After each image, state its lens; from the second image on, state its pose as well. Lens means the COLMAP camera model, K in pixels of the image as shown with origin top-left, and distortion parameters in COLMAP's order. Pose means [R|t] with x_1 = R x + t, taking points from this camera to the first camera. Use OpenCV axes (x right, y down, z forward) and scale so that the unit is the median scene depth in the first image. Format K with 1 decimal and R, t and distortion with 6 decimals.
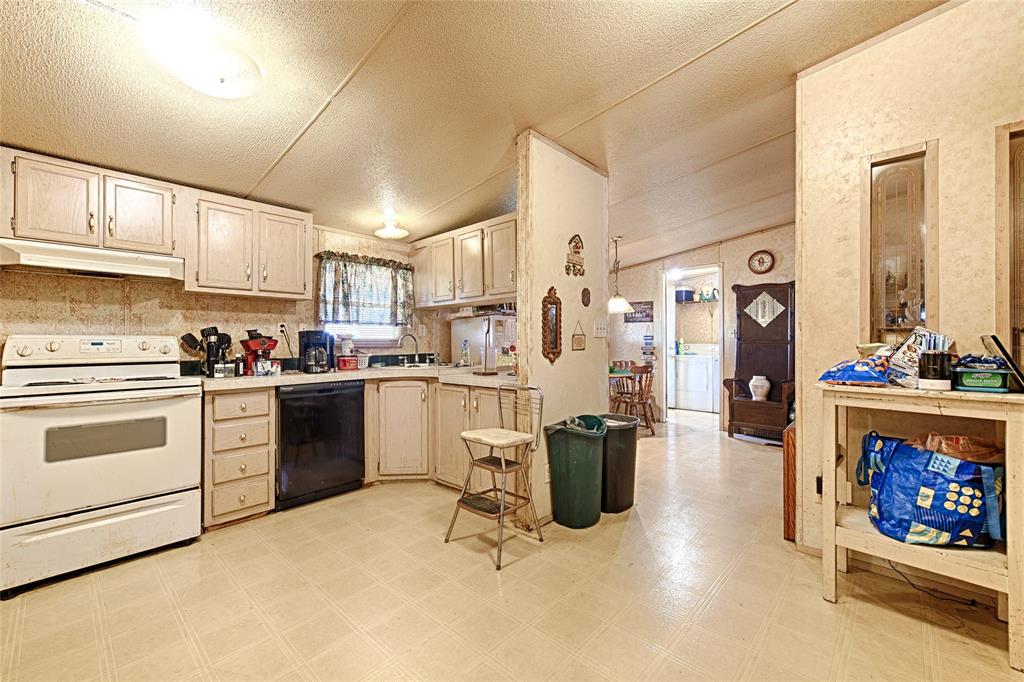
lens RADIAL K [[415.0, 0, 510.6], [0, 415.0, 334.4], [0, 0, 1]] dist [-0.001074, 0.000110]
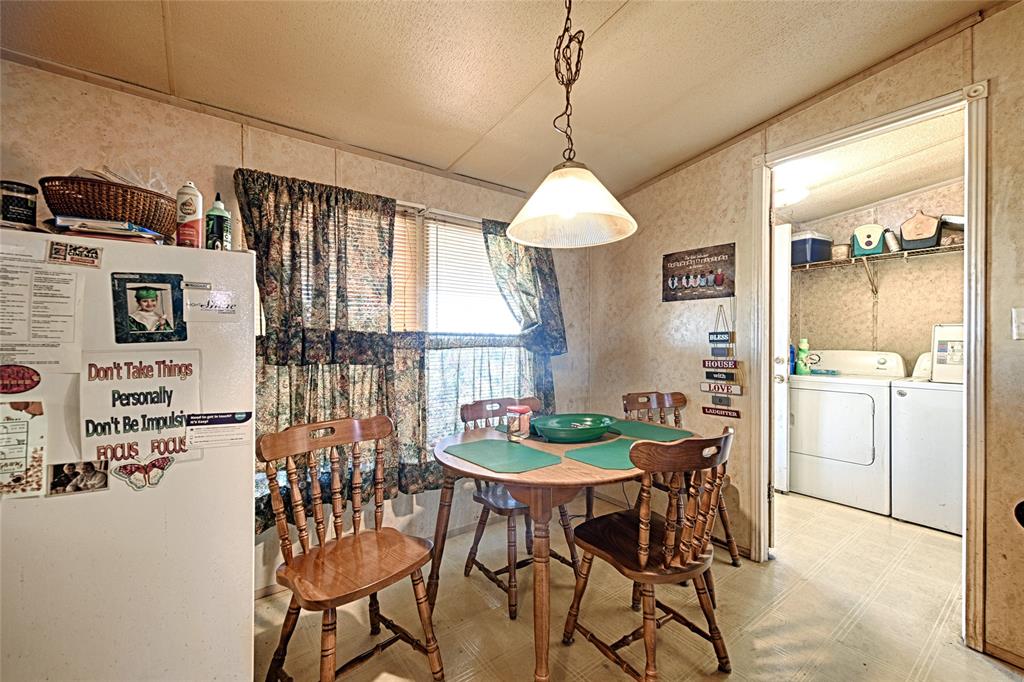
lens RADIAL K [[415.0, 0, 512.6], [0, 415.0, 337.4], [0, 0, 1]] dist [-0.001074, 0.000110]
pose [[0.983659, 0.005261, -0.179965, 0.455833], [-0.004210, 0.999972, 0.006226, 0.015410], [0.179992, -0.005366, 0.983653, 1.262199]]
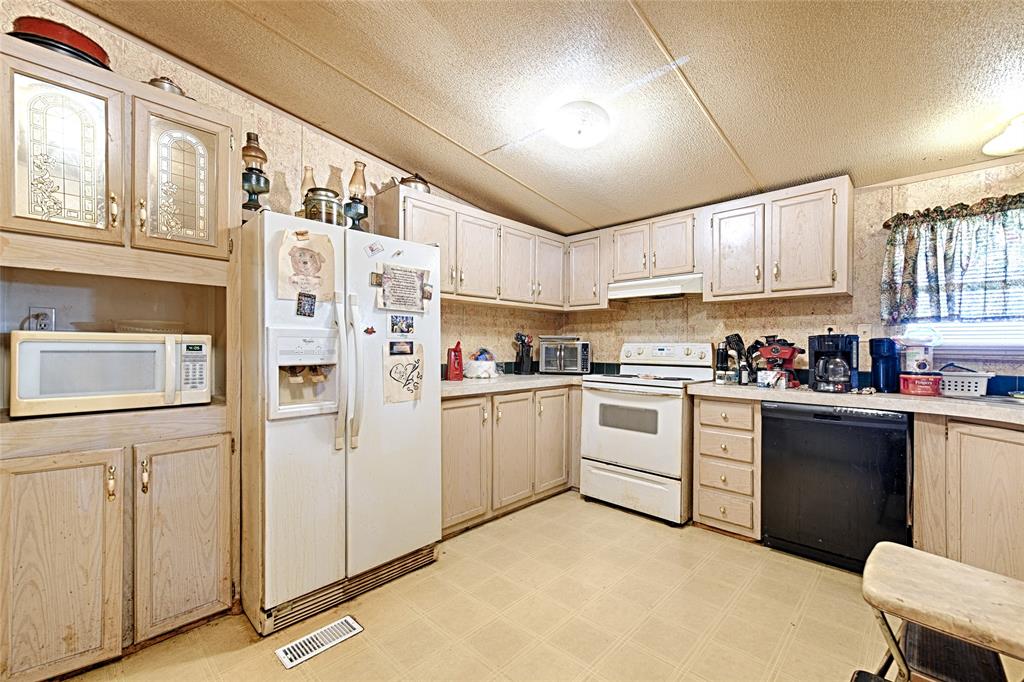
lens RADIAL K [[415.0, 0, 515.0], [0, 415.0, 345.4], [0, 0, 1]] dist [-0.001074, 0.000110]
pose [[-0.025832, -0.000302, -0.999666, 0.313130], [0.011015, 0.999939, -0.000587, 0.004748], [0.999606, -0.011027, -0.025827, 0.503189]]
